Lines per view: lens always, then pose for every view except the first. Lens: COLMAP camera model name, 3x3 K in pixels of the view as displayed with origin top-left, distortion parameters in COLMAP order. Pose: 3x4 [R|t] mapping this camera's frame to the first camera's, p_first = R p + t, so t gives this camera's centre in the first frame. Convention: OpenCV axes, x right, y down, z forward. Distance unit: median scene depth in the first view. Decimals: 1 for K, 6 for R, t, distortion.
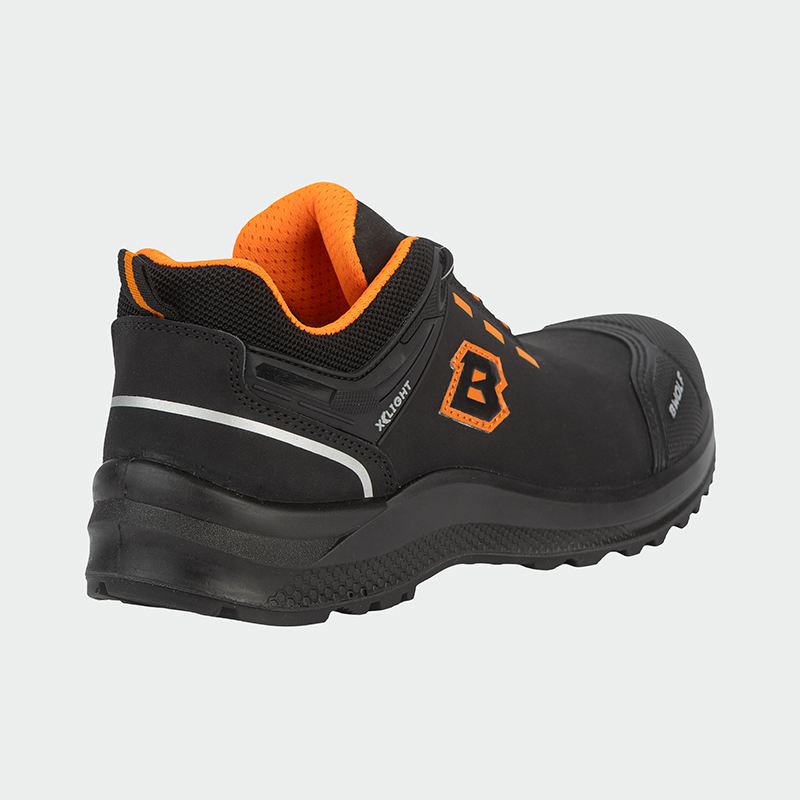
lens RADIAL K [[4150.4, 0, 400.6], [0, 4150.4, 401.2], [0, 0, 1]] dist [-2.118424, 0.000000]
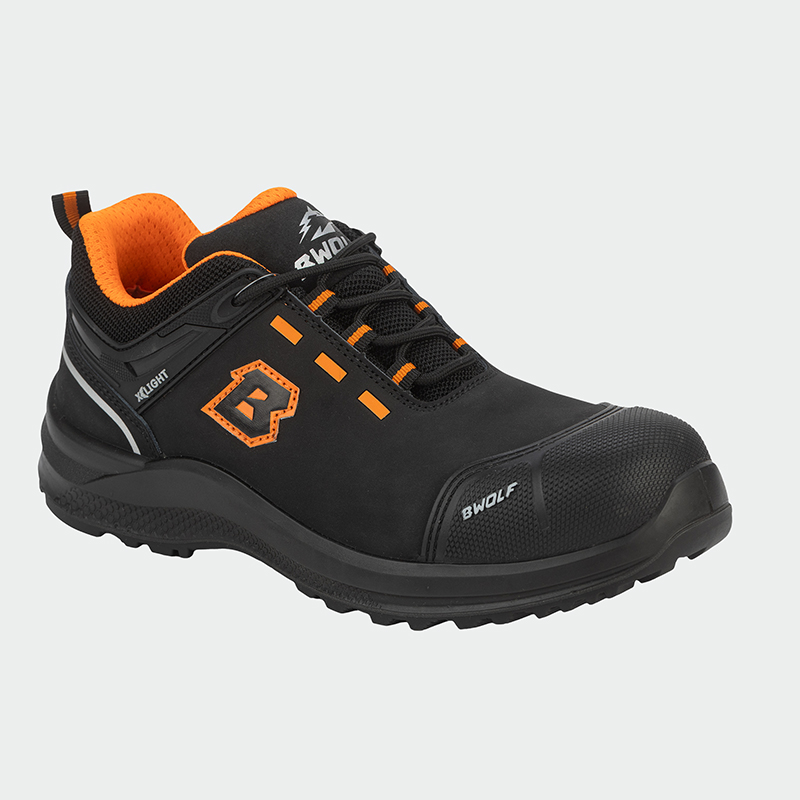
lens RADIAL K [[4150.4, 0, 401.4], [0, 4150.4, 401.3], [0, 0, 1]] dist [-2.118424, 0.000000]
pose [[0.075989, 0.316202, -0.945644, 1.052223], [-0.136910, 0.942712, 0.304220, -0.341093], [0.987665, 0.106351, 0.114927, 0.924982]]
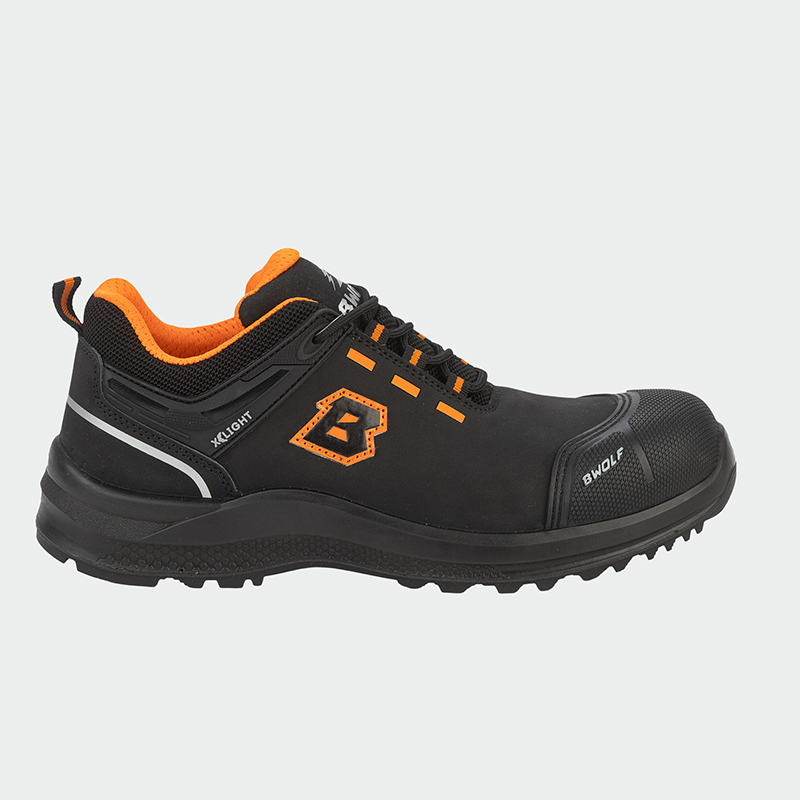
lens RADIAL K [[4150.4, 0, 397.9], [0, 4150.4, 398.2], [0, 0, 1]] dist [-2.118424, 0.000000]
pose [[0.687515, 0.151169, -0.710261, 0.904058], [-0.130332, 0.987897, 0.084102, -0.117857], [0.714379, 0.034748, 0.698896, 0.161298]]
